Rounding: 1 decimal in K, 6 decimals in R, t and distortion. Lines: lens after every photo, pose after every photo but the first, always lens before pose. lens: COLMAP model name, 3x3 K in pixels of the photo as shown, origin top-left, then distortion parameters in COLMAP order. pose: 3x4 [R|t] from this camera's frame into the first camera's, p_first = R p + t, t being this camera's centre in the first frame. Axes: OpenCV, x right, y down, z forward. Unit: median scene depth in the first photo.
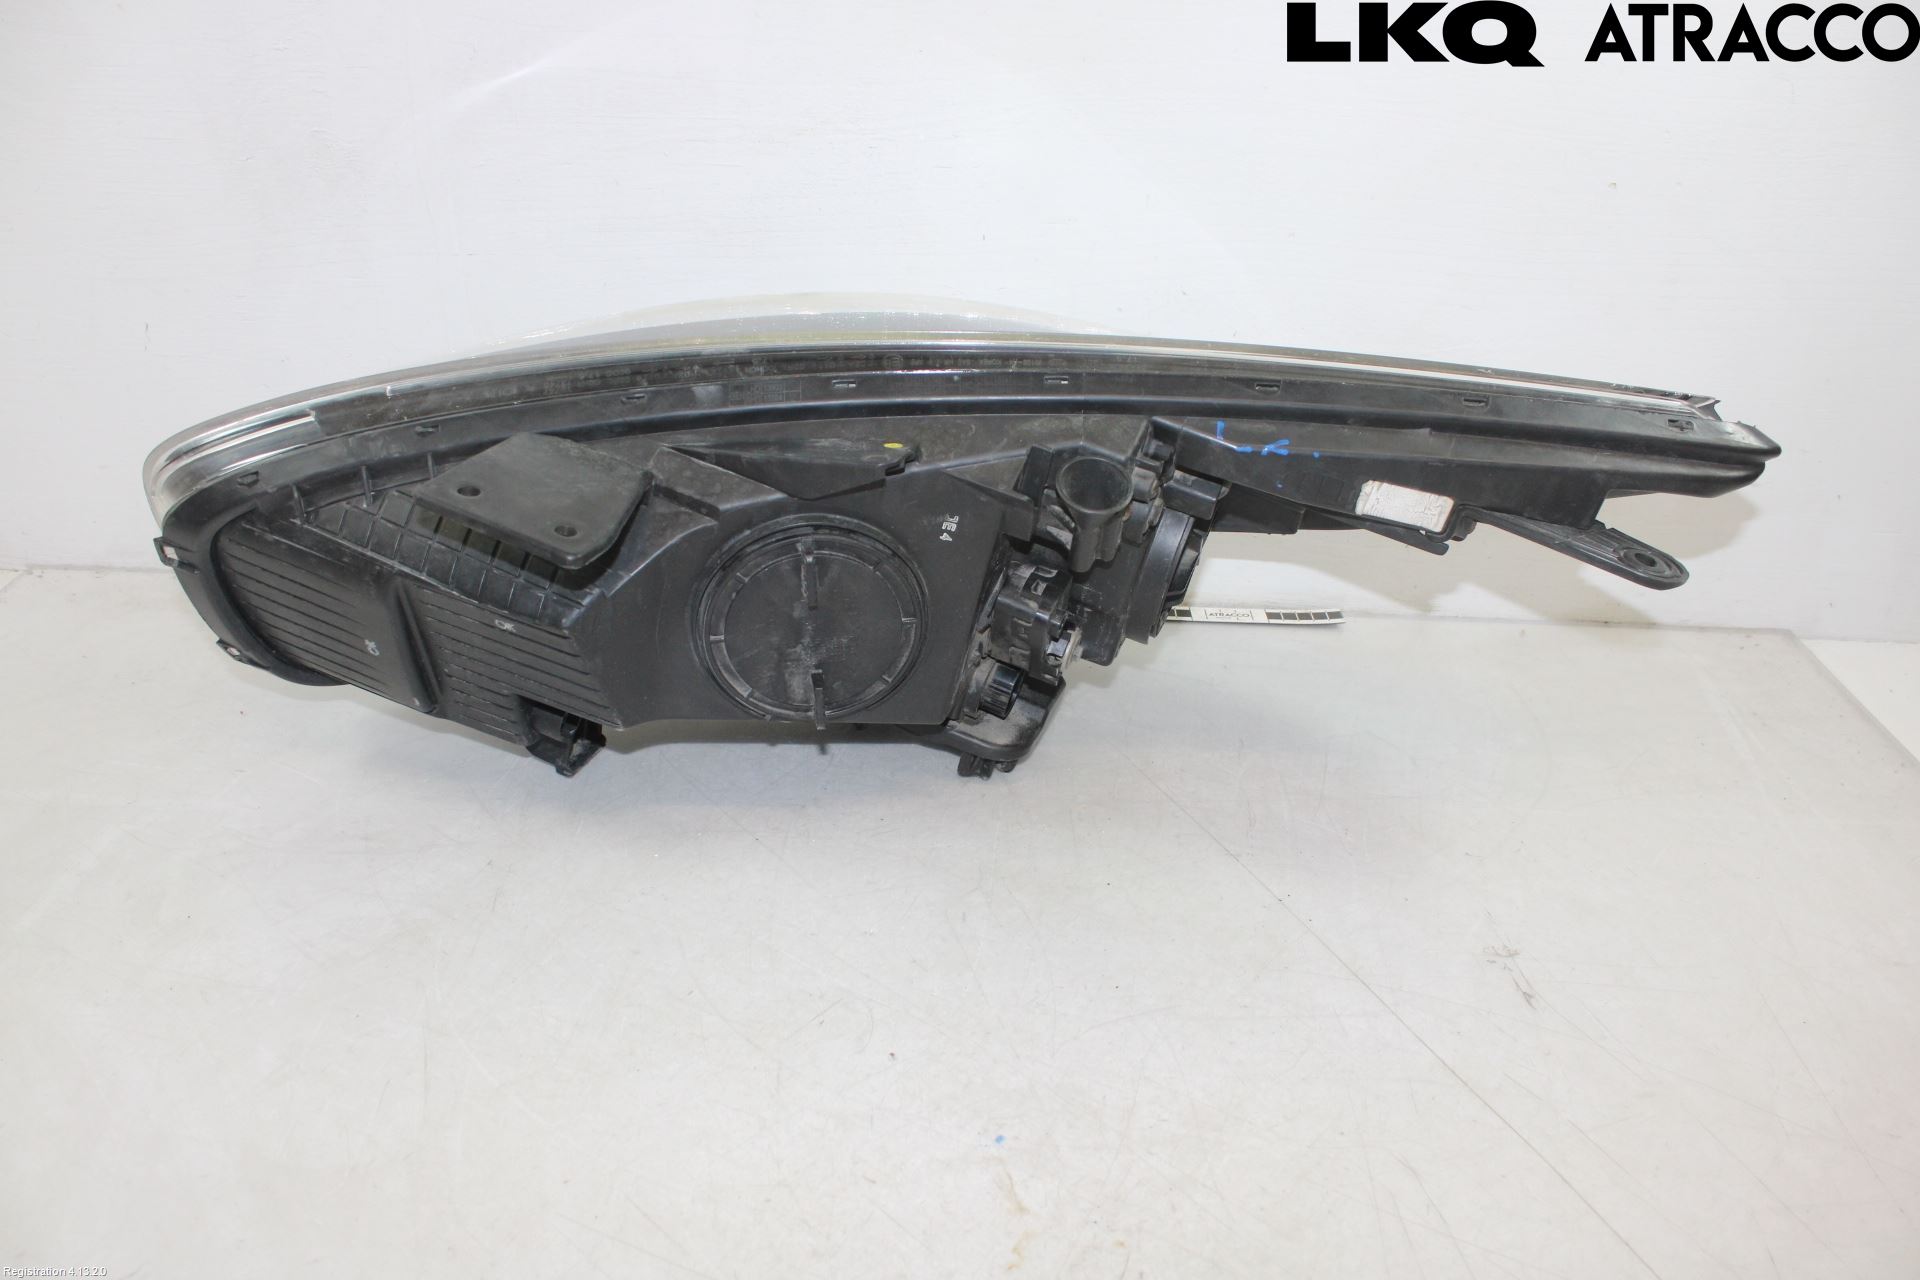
lens RADIAL K [[1612.9, 0, 965.6], [0, 1612.9, 668.1], [0, 0, 1]] dist [-0.175722, 0.147297]
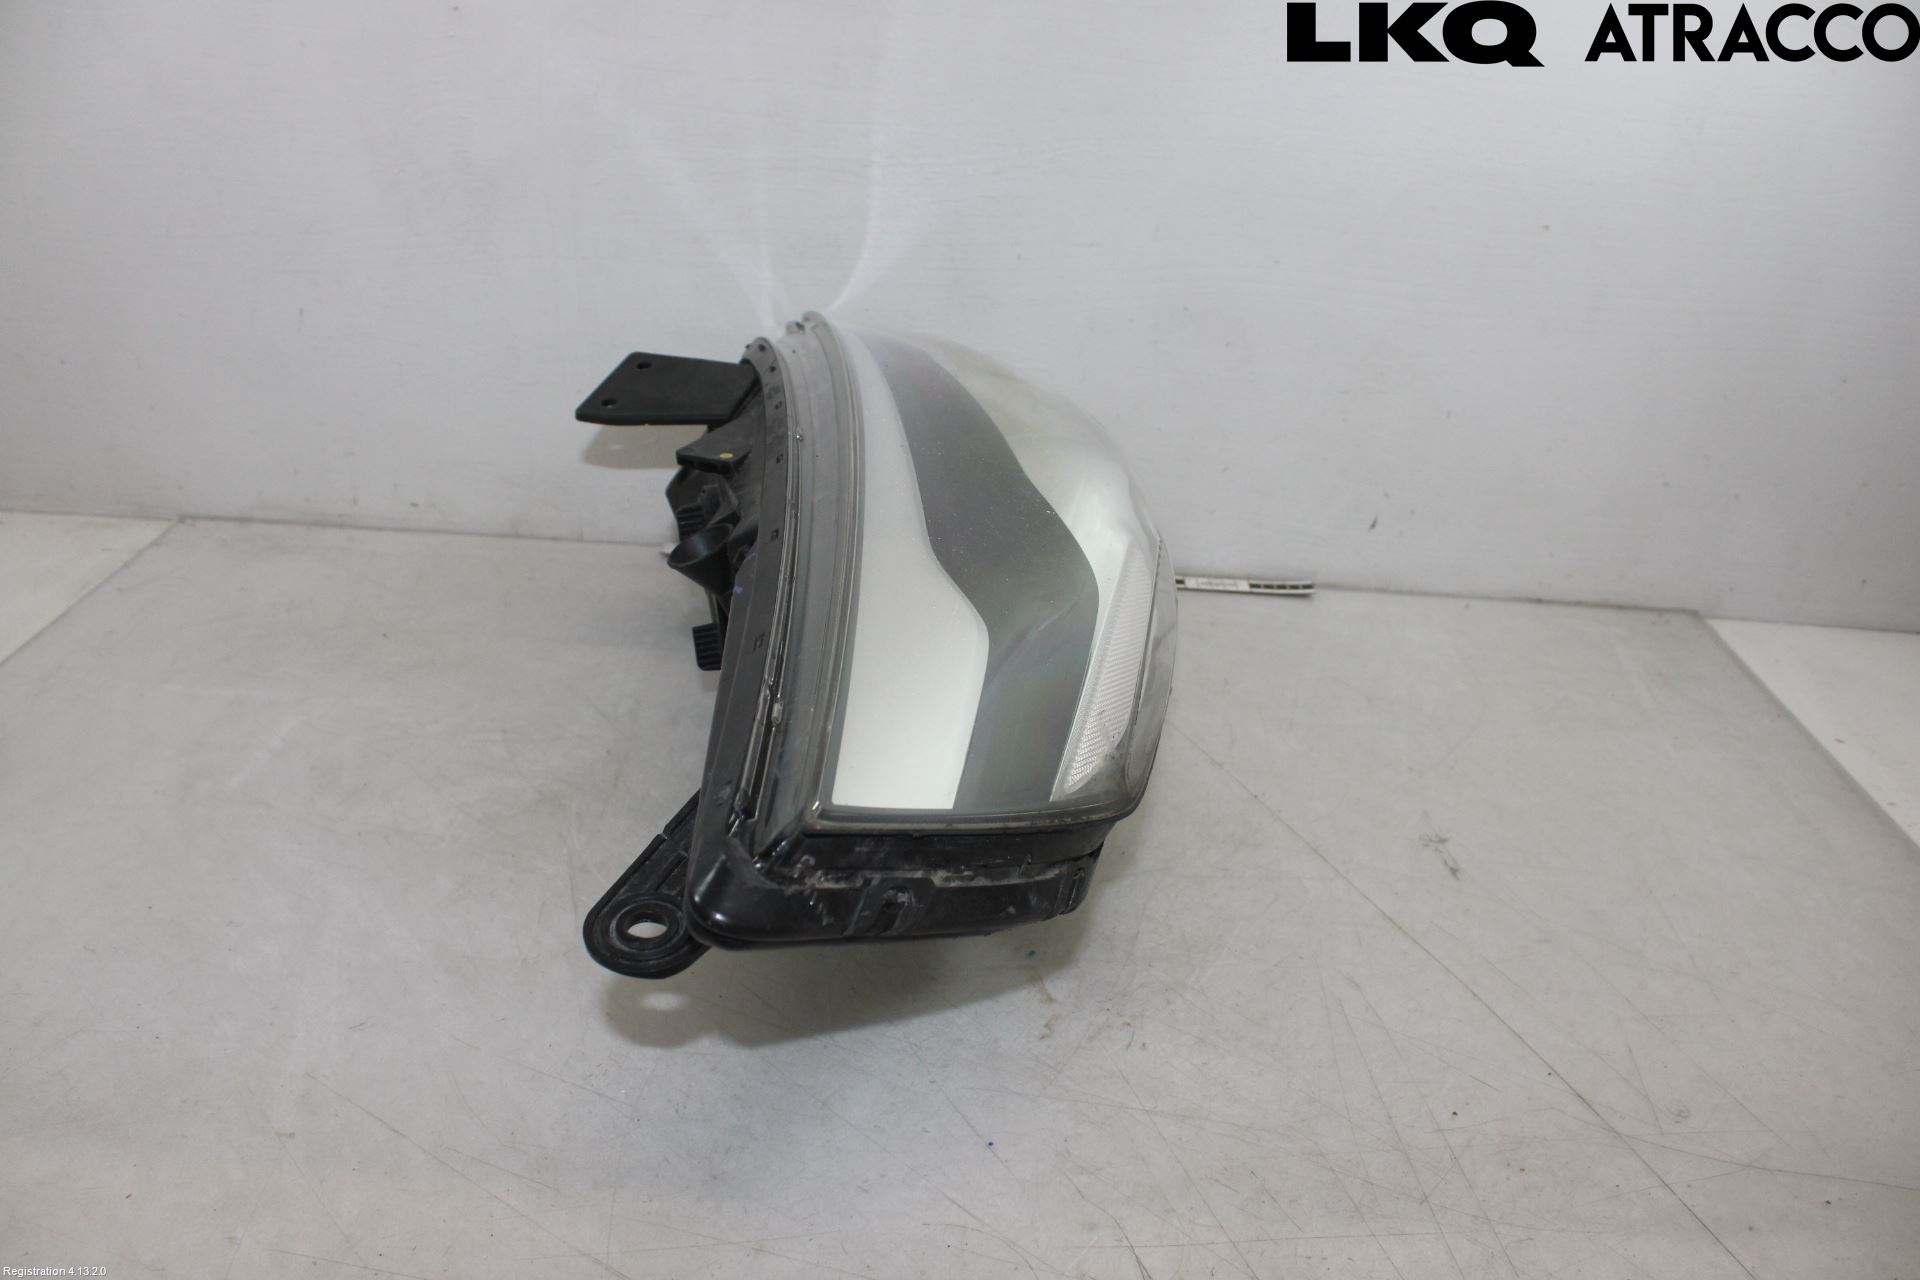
lens RADIAL K [[1612.9, 0, 965.6], [0, 1612.9, 668.1], [0, 0, 1]] dist [-0.175722, 0.147297]
pose [[0.999622, 0.025576, 0.010100, -0.043168], [-0.025353, 0.999445, -0.021611, 0.083569], [-0.010647, 0.021347, 0.999715, -0.244244]]
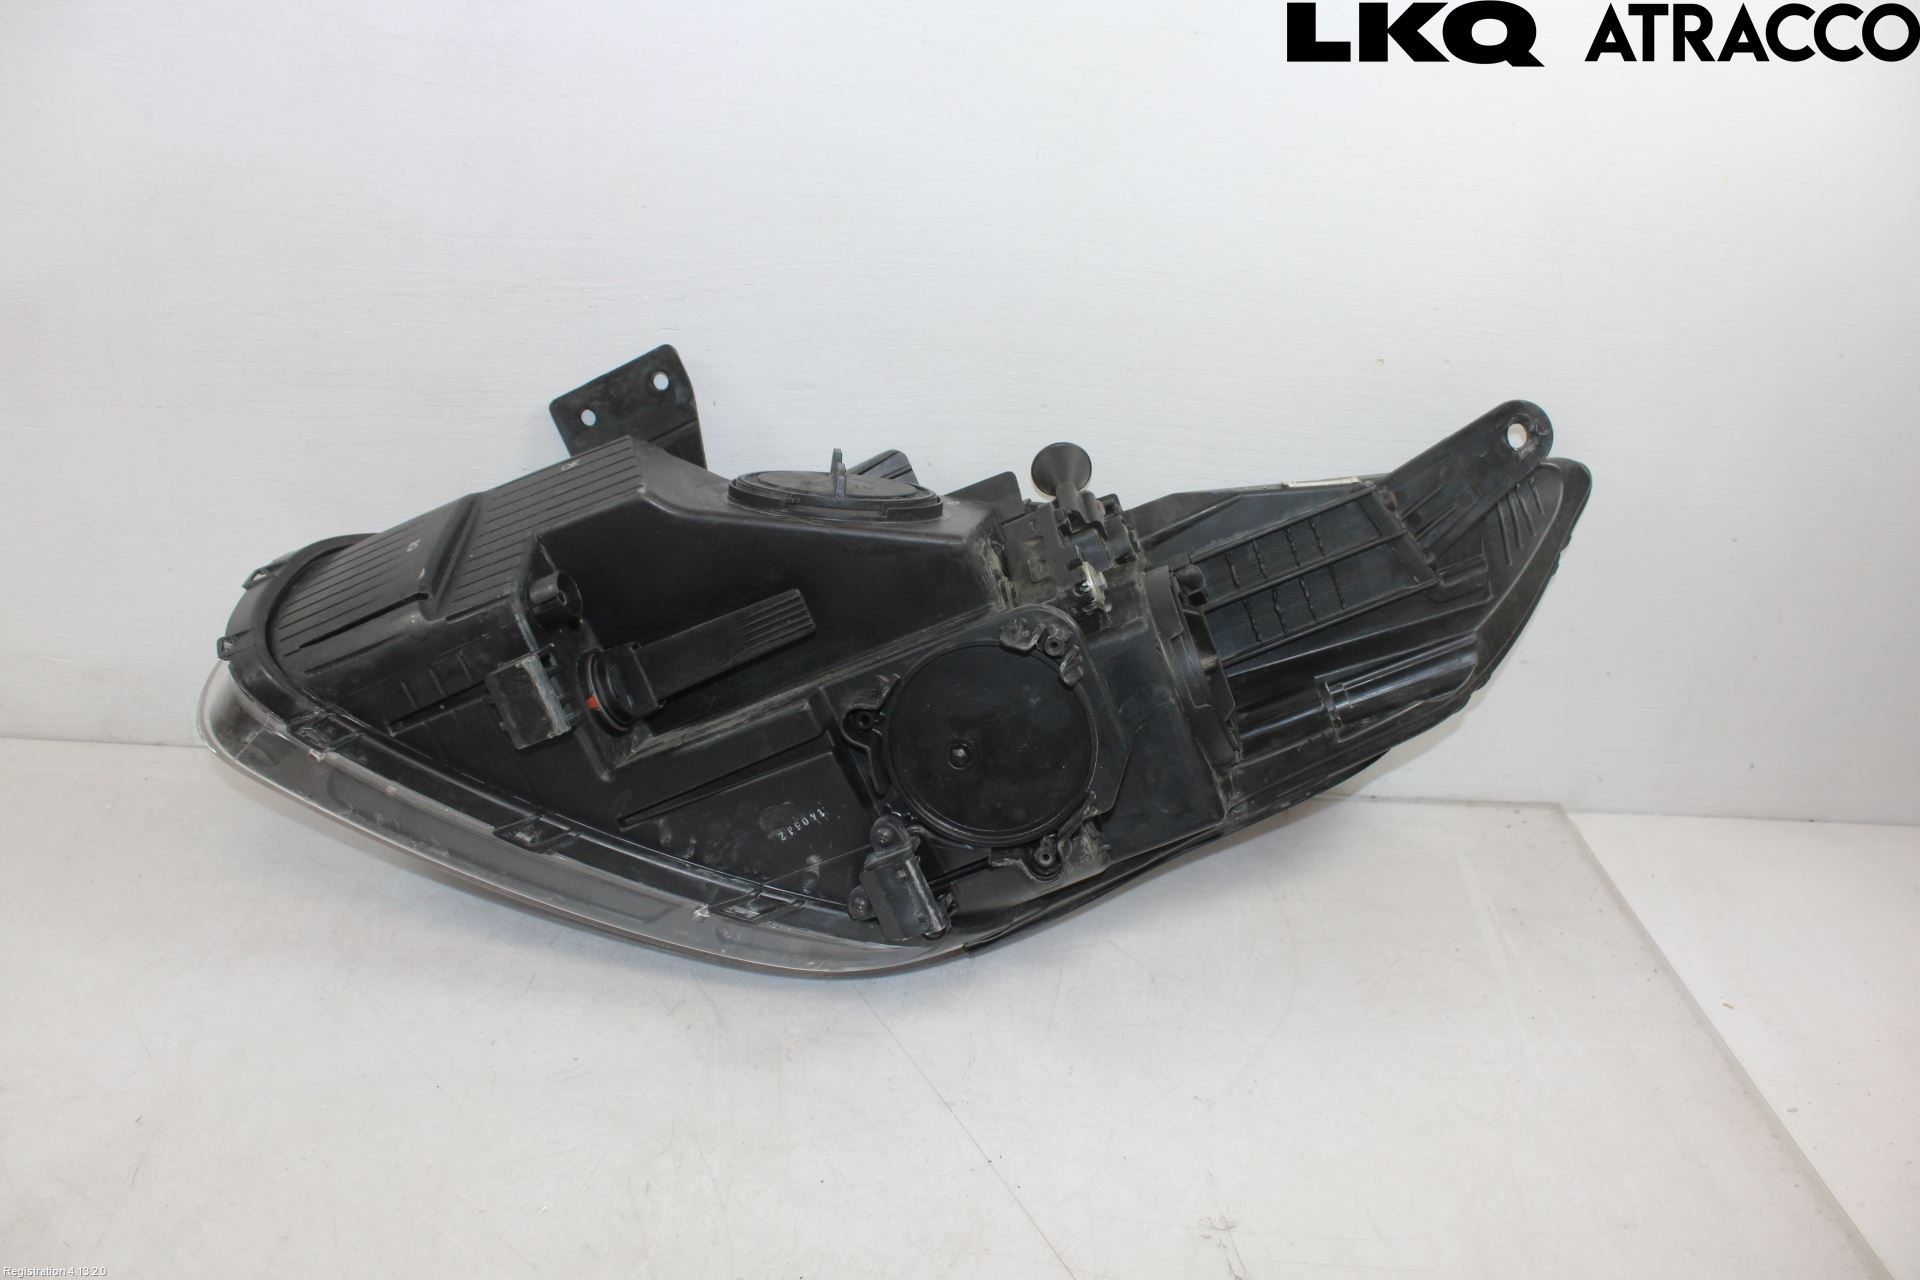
lens RADIAL K [[1602.6, 0, 992.7], [0, 1602.6, 645.2], [0, 0, 1]] dist [-0.178011, 0.145457]
pose [[0.994737, 0.011054, 0.101862, 0.106552], [-0.010304, 0.999916, -0.007888, -0.161694], [-0.101940, 0.006796, 0.994767, 0.076196]]
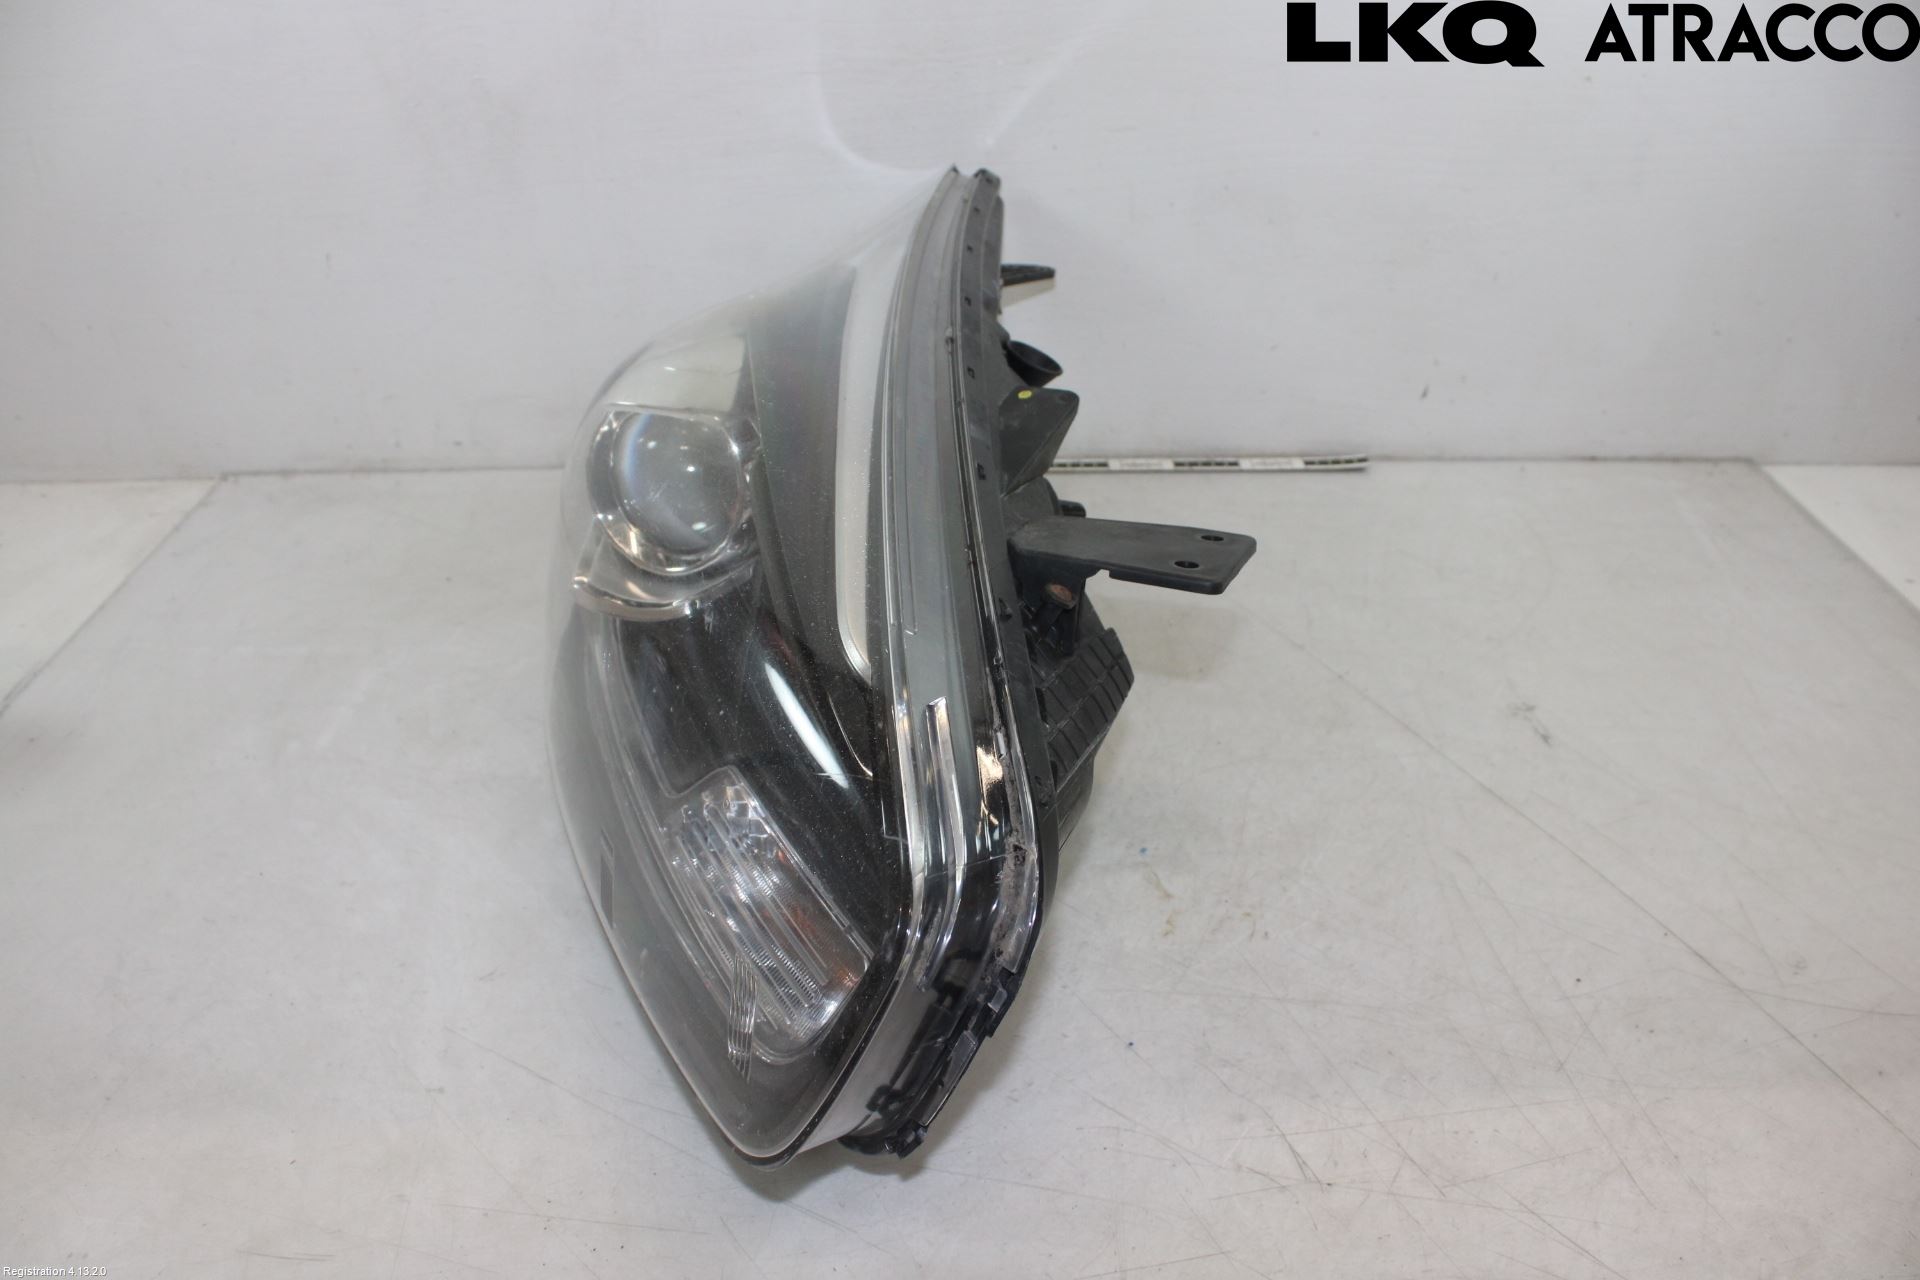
lens RADIAL K [[1612.9, 0, 965.6], [0, 1612.9, 668.1], [0, 0, 1]] dist [-0.175722, 0.147297]
pose [[0.998825, -0.048110, 0.005876, -0.104298], [0.047765, 0.997655, 0.049022, 0.068303], [-0.008221, -0.048684, 0.998780, -0.241023]]
